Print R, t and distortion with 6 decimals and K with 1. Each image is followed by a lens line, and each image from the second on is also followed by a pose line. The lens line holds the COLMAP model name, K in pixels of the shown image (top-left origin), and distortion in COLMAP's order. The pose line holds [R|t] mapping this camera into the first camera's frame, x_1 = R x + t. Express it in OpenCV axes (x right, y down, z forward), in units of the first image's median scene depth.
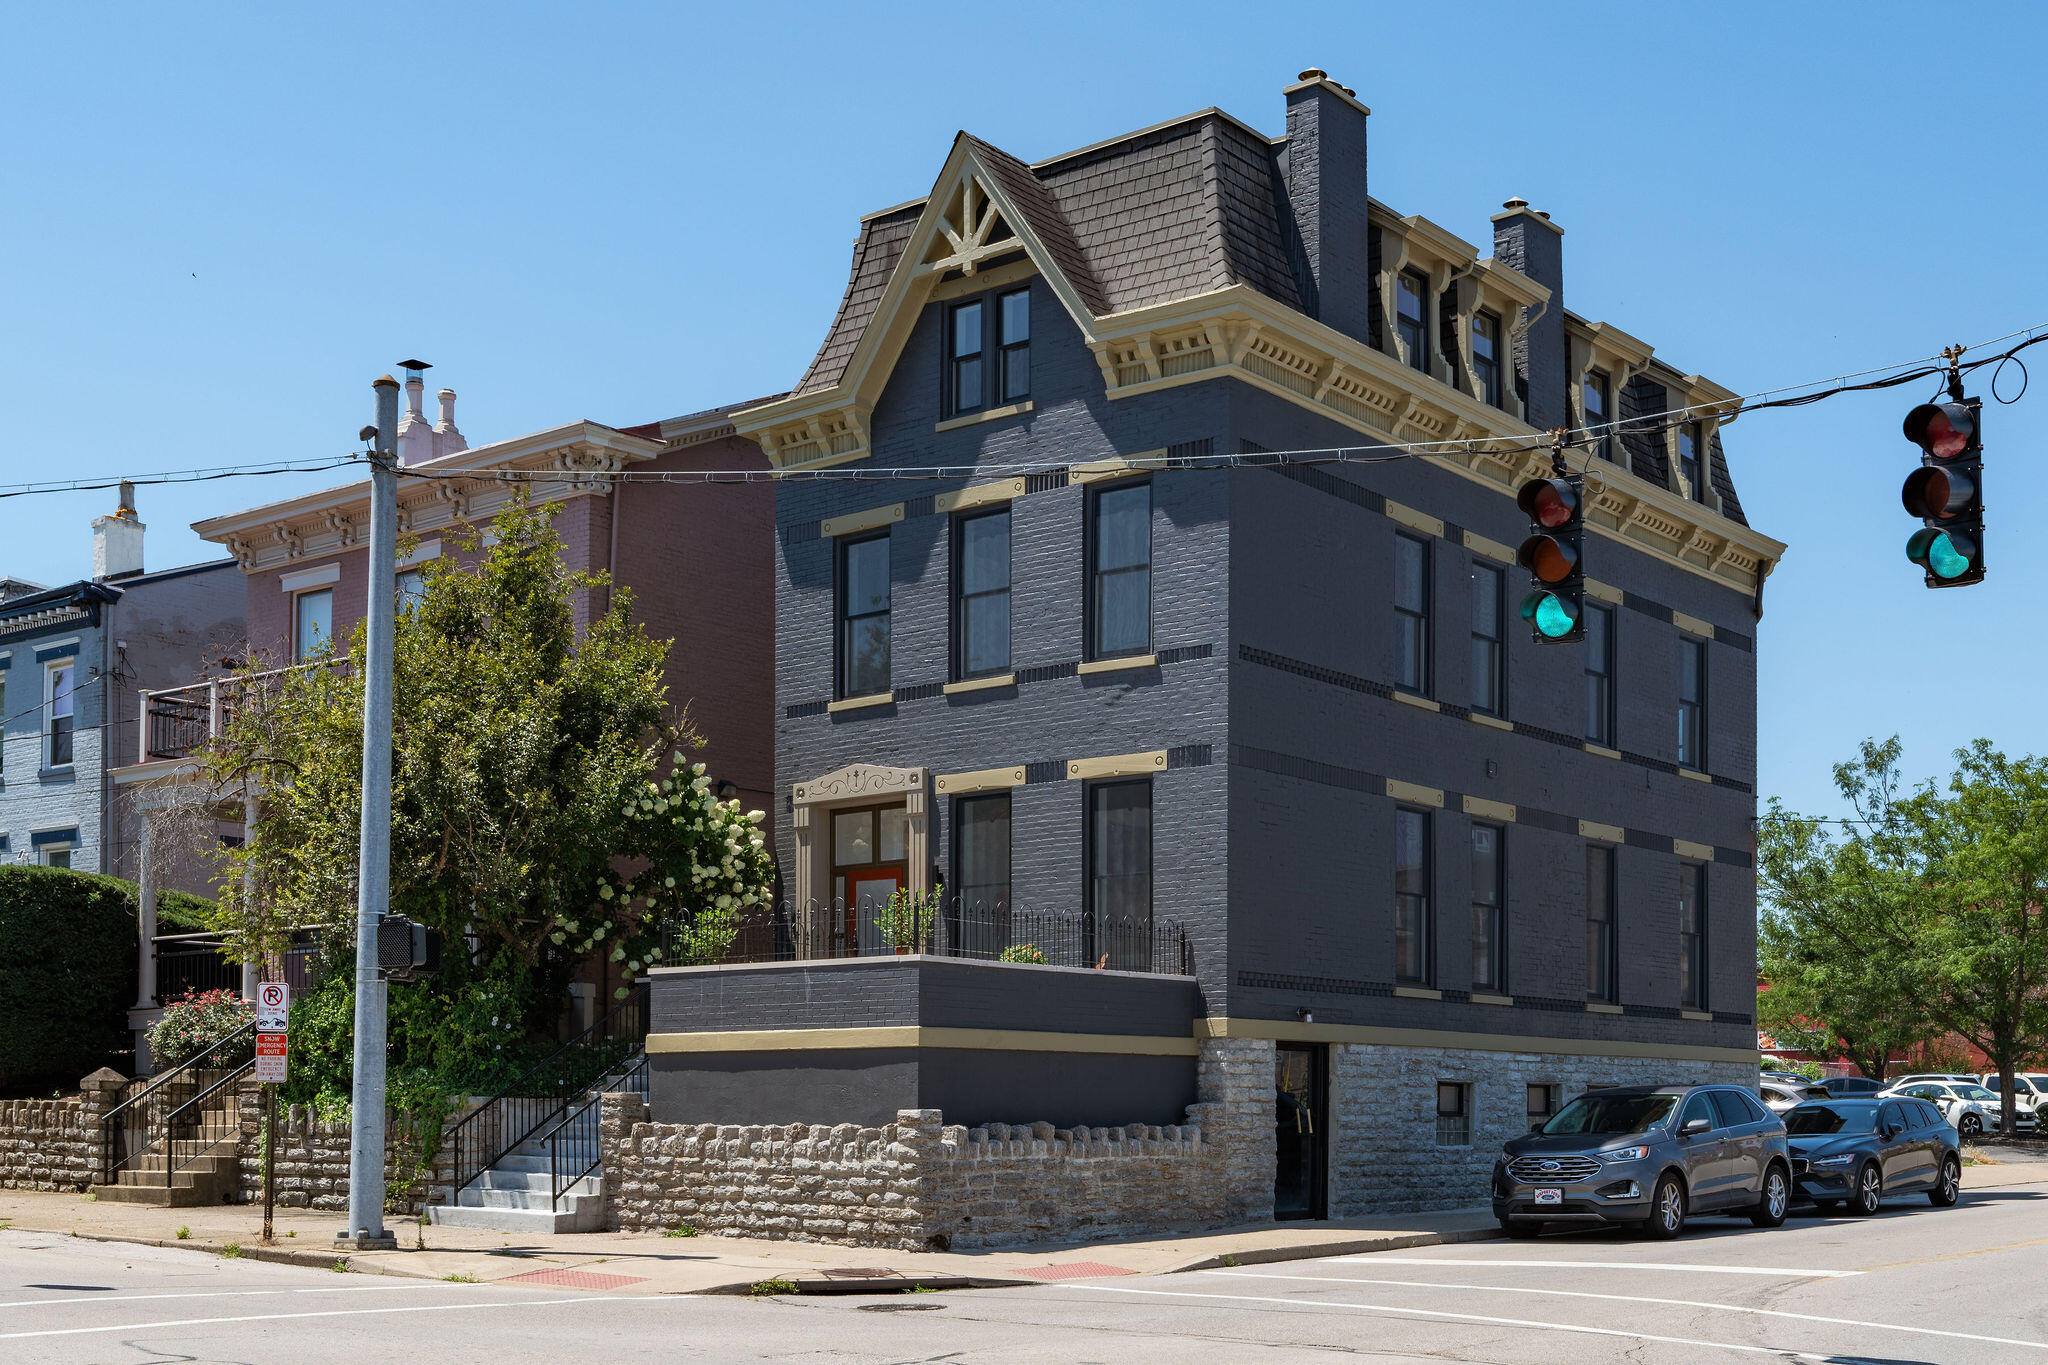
lens RADIAL K [[2223.9, 0, 1024.0], [0, 2223.9, 682.5], [0, 0, 1]] dist [-0.004481, -0.010062]
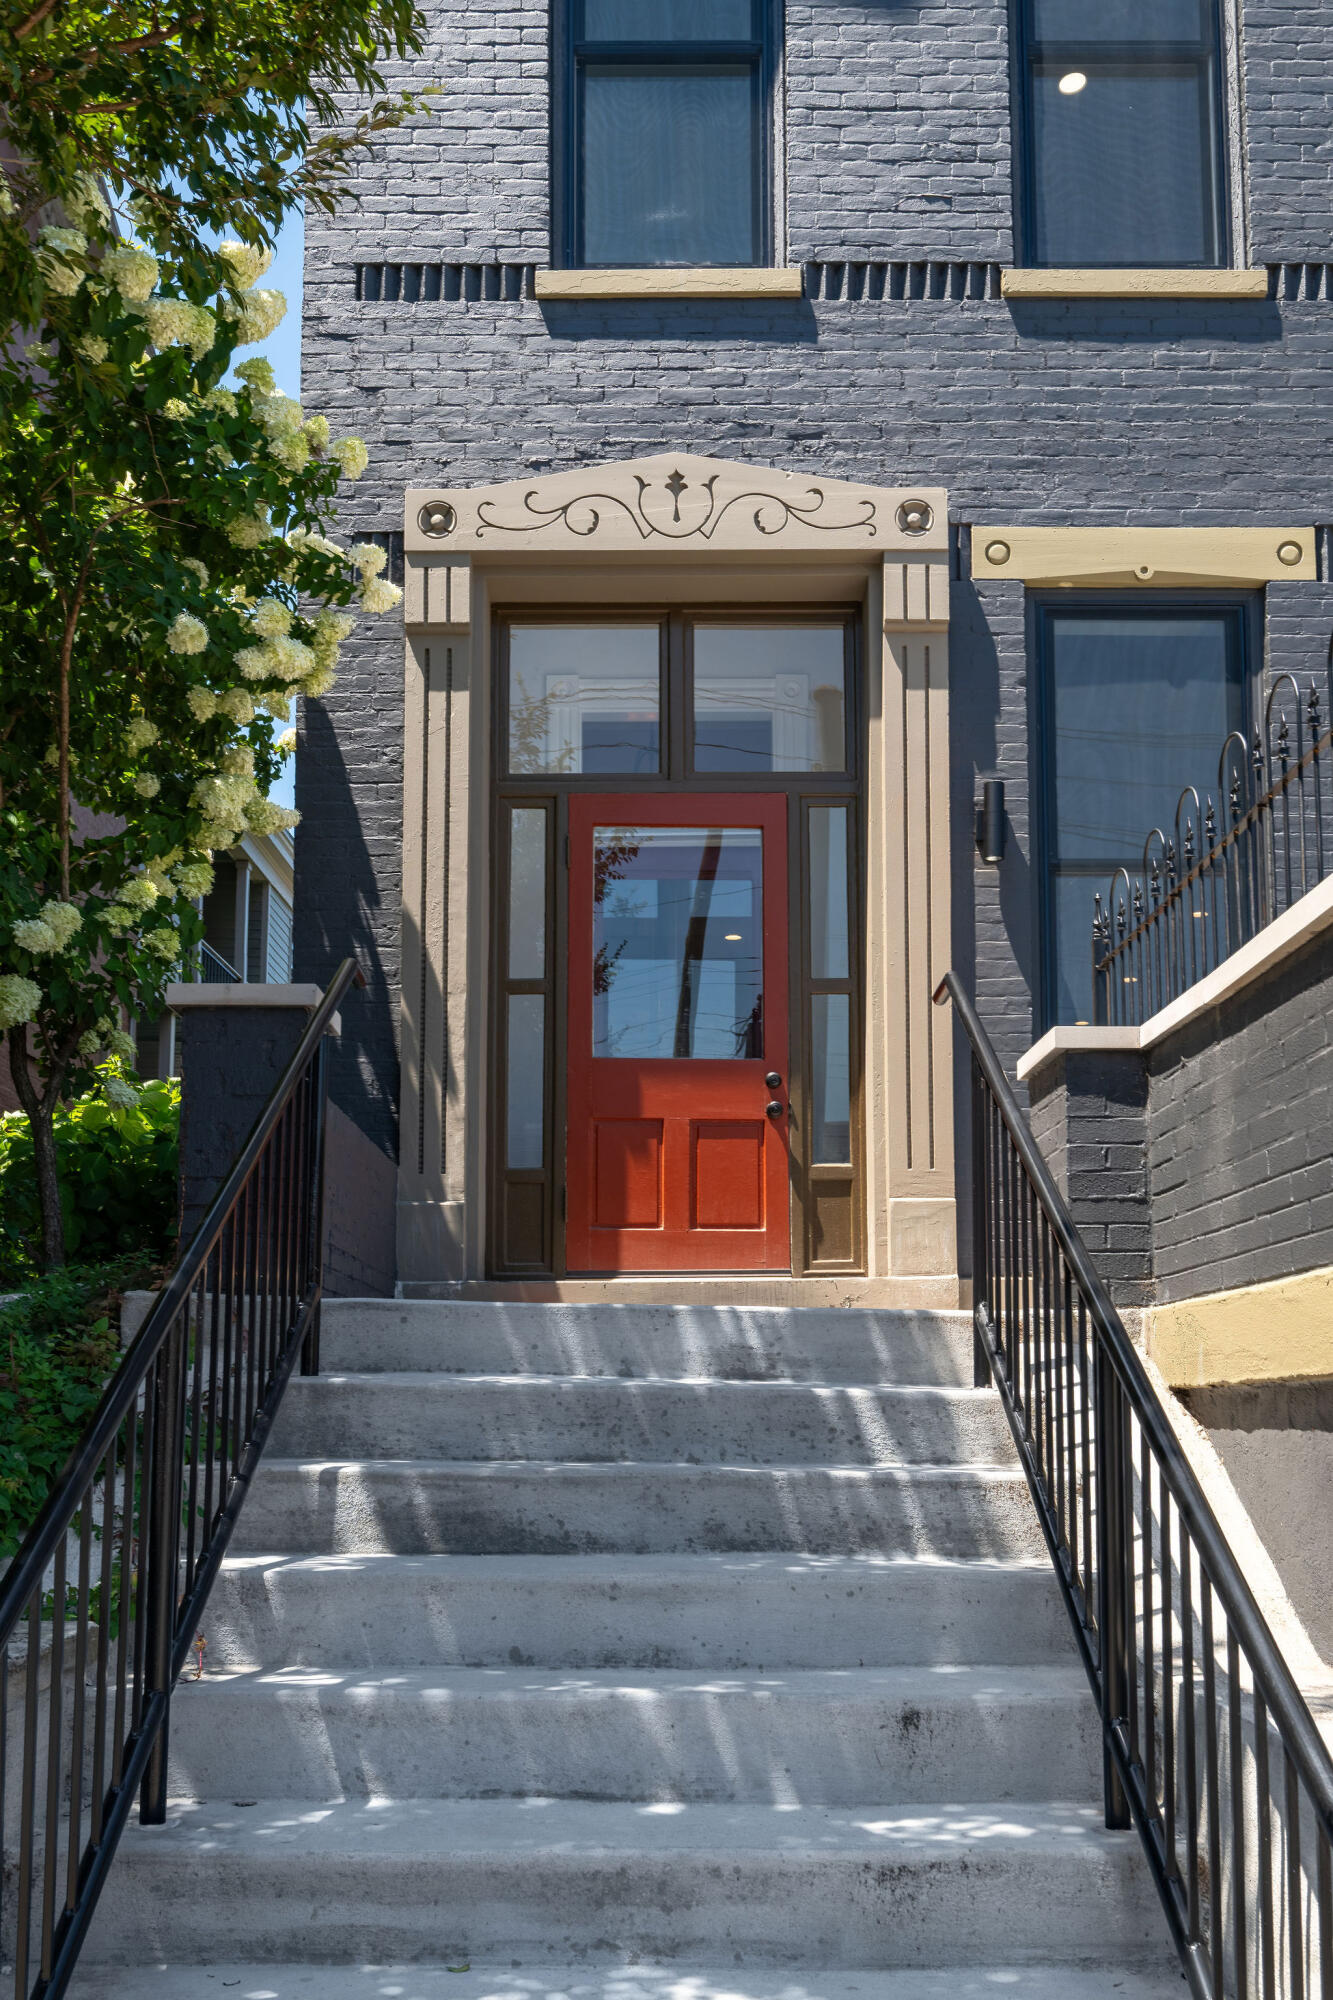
lens RADIAL K [[2171.8, 0, 666.2], [0, 2171.8, 1202.3], [0, 0, 1]] dist [-0.004481, -0.010062]
pose [[0.787188, 0.094388, 0.609448, -0.261916], [-0.117366, 0.993086, -0.002209, 0.147530], [-0.605443, -0.069789, 0.792823, 0.764624]]
